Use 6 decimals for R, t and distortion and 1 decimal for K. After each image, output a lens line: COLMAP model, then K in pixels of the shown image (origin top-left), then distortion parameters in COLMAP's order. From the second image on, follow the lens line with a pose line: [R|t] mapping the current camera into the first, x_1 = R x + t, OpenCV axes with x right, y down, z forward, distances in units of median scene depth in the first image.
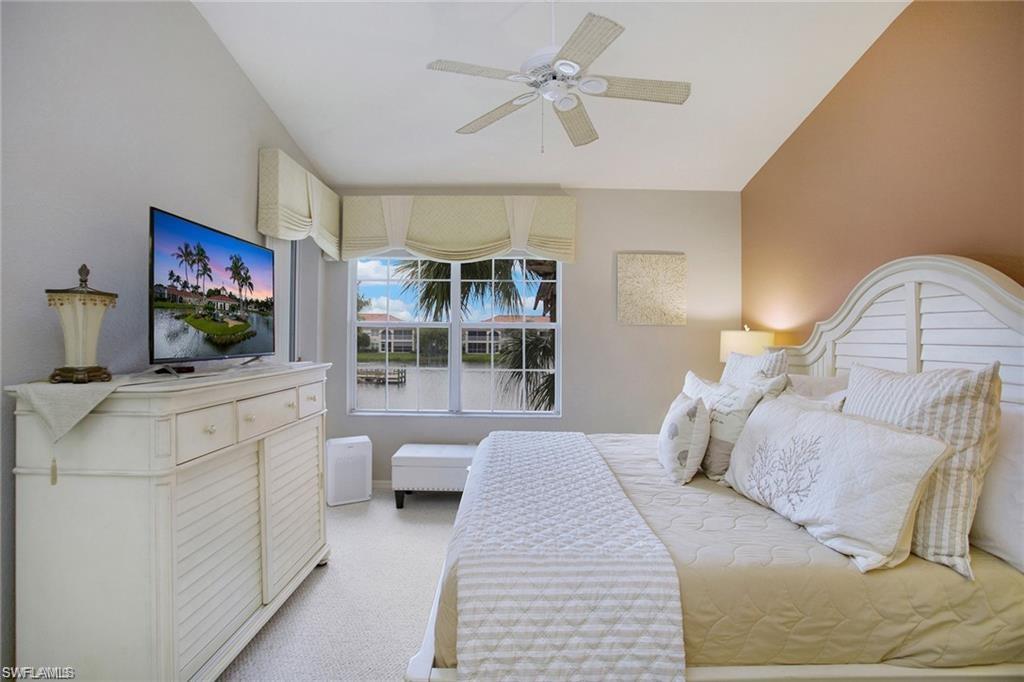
lens RADIAL K [[514.2, 0, 519.3], [0, 514.2, 332.0], [0, 0, 1]] dist [-0.067433, 0.020266]
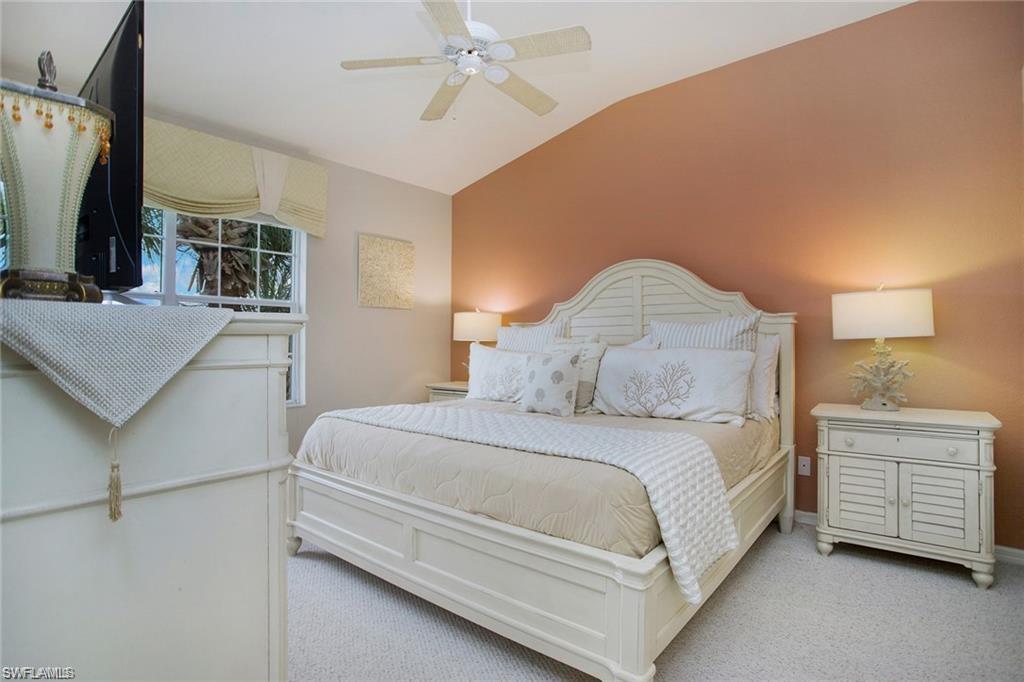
lens RADIAL K [[514.2, 0, 505.1], [0, 514.2, 336.8], [0, 0, 1]] dist [-0.067433, 0.020266]
pose [[0.640294, -0.002854, 0.768124, -0.620685], [0.007700, 0.999967, -0.002703, 0.081410], [-0.768091, 0.007645, 0.640295, 0.244272]]
